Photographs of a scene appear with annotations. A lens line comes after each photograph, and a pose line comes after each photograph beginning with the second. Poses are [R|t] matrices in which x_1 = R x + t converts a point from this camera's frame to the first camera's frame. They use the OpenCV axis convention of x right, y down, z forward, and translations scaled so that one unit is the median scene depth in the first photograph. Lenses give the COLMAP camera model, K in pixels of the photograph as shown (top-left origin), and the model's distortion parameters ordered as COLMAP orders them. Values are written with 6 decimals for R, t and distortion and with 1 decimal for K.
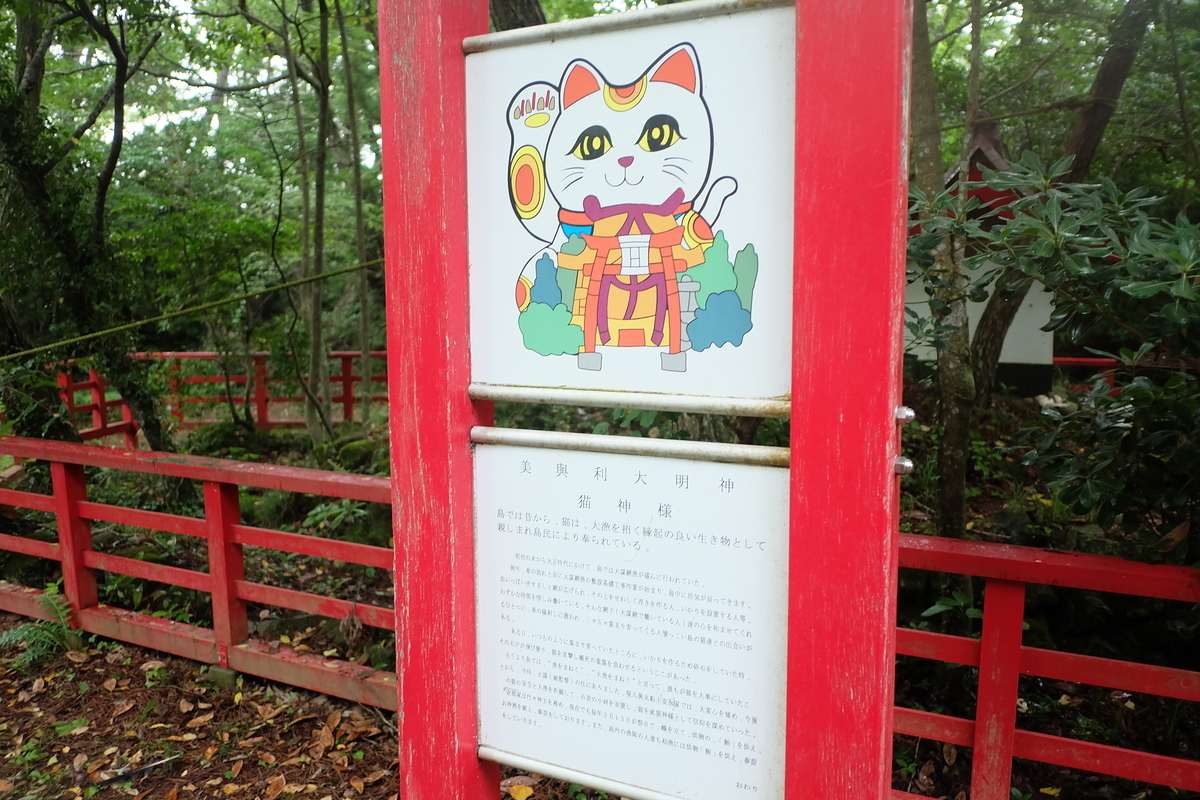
lens RADIAL K [[946.3, 0, 599.0], [0, 946.3, 399.5], [0, 0, 1]] dist [-0.021751, 0.017958]
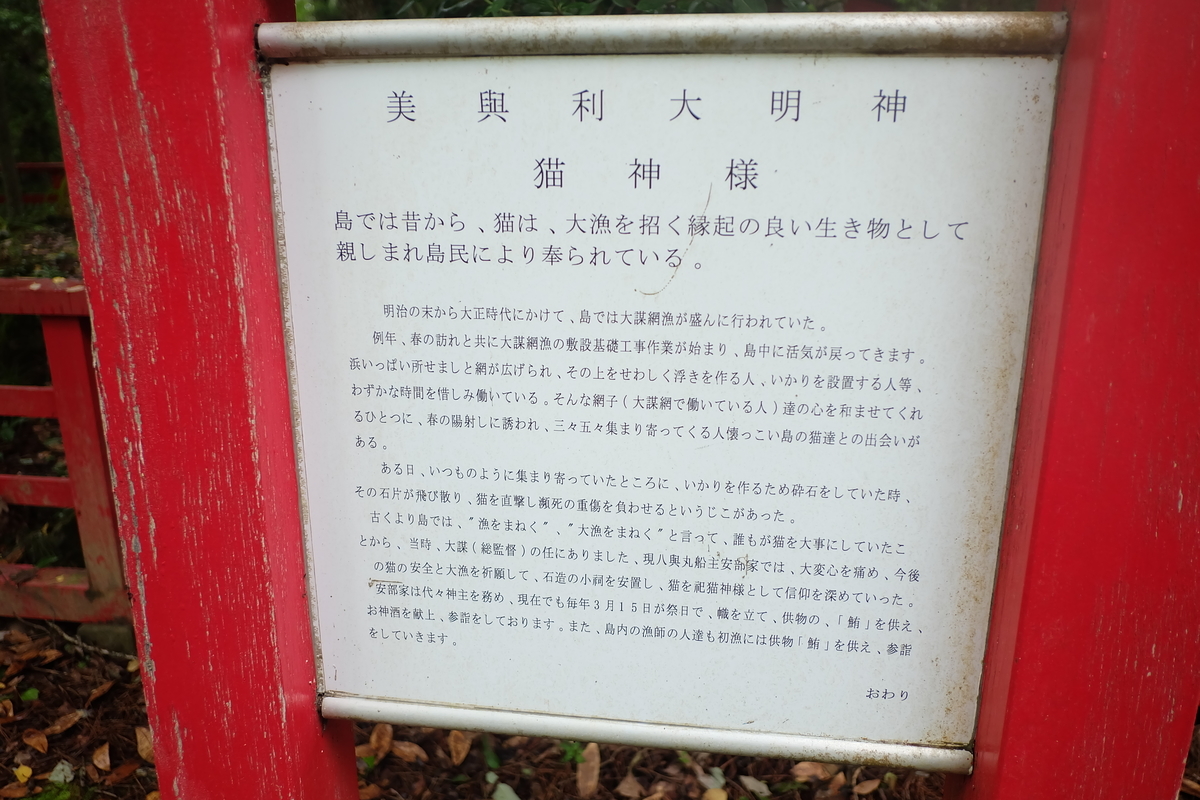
lens RADIAL K [[946.3, 0, 601.8], [0, 946.3, 401.7], [0, 0, 1]] dist [-0.021751, 0.017958]
pose [[0.939401, -0.087752, 0.331399, -0.147829], [0.030464, 0.984228, 0.174261, 0.132945], [-0.341464, -0.153605, 0.927258, 0.527655]]
